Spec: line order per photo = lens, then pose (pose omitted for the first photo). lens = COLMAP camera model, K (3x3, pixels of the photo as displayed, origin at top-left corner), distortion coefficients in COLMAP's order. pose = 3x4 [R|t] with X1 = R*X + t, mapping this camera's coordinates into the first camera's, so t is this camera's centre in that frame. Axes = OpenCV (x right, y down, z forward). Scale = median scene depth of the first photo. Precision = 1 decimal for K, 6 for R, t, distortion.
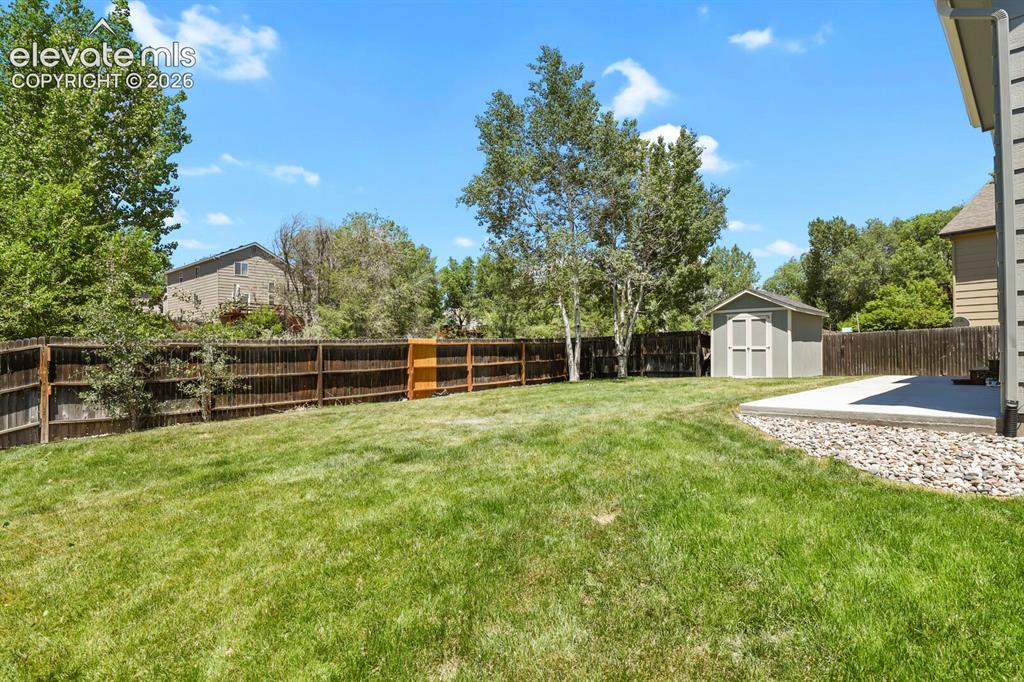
lens RADIAL K [[499.3, 0, 511.9], [0, 499.3, 340.1], [0, 0, 1]] dist [-0.000667, -0.004969]
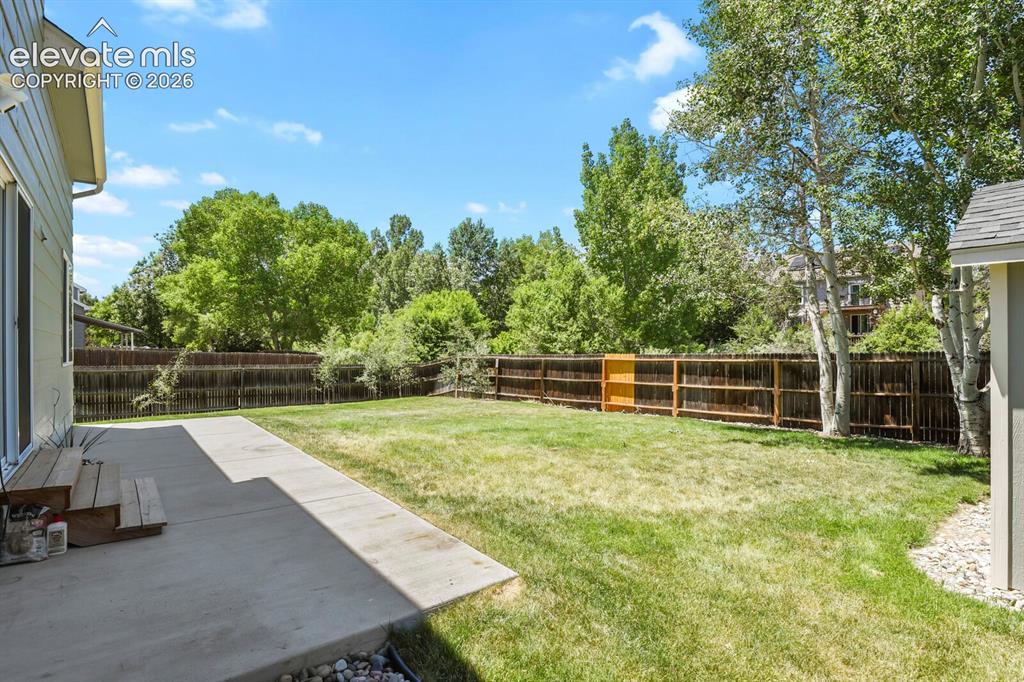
lens RADIAL K [[499.3, 0, 514.7], [0, 499.3, 345.5], [0, 0, 1]] dist [-0.000667, -0.004969]
pose [[-0.085675, 0.005335, -0.996309, 0.700145], [0.021983, 0.999752, 0.003463, -0.024507], [0.996081, -0.021605, -0.085771, 0.713110]]
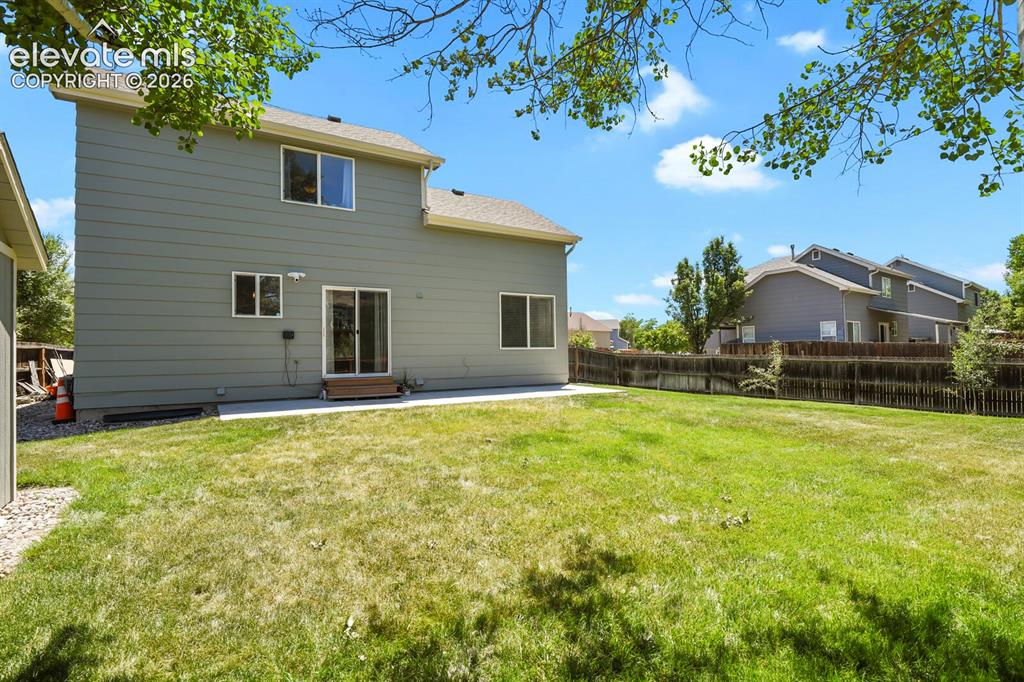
lens RADIAL K [[499.3, 0, 514.9], [0, 499.3, 344.2], [0, 0, 1]] dist [-0.000667, -0.004969]
pose [[-0.976586, 0.027271, 0.213390, 0.183512], [0.019298, 0.999039, -0.039358, 0.006412], [-0.214258, -0.034319, -0.976174, 1.082250]]
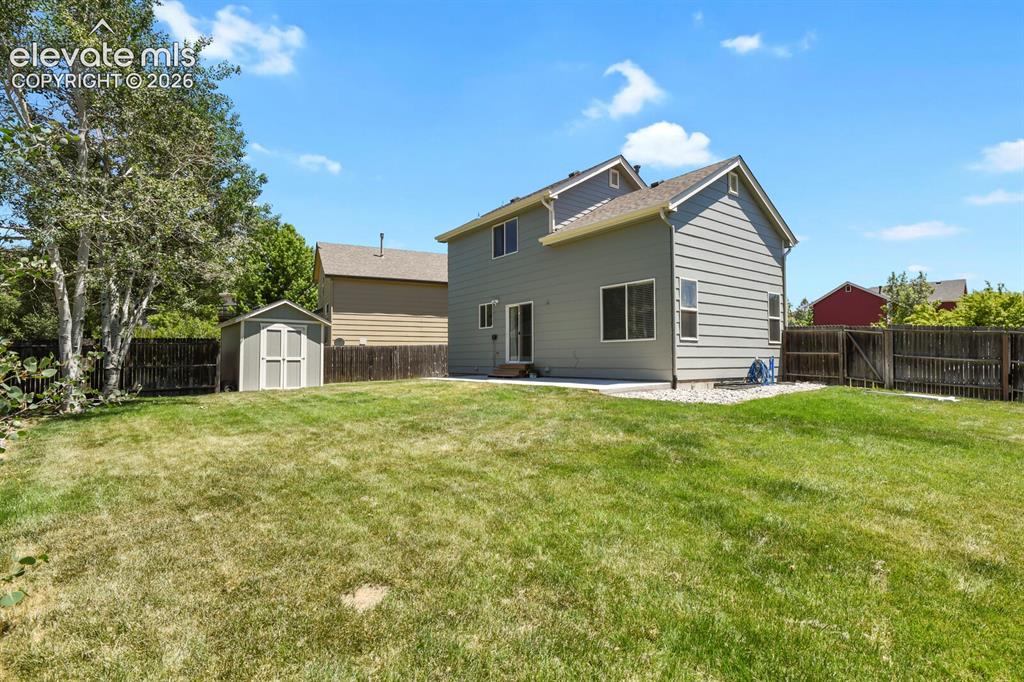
lens RADIAL K [[499.3, 0, 512.5], [0, 499.3, 346.1], [0, 0, 1]] dist [-0.000667, -0.004969]
pose [[0.116132, 0.035754, 0.992590, -0.424239], [-0.010288, 0.999342, -0.034794, 0.018839], [-0.993180, -0.006171, 0.116424, 0.399100]]
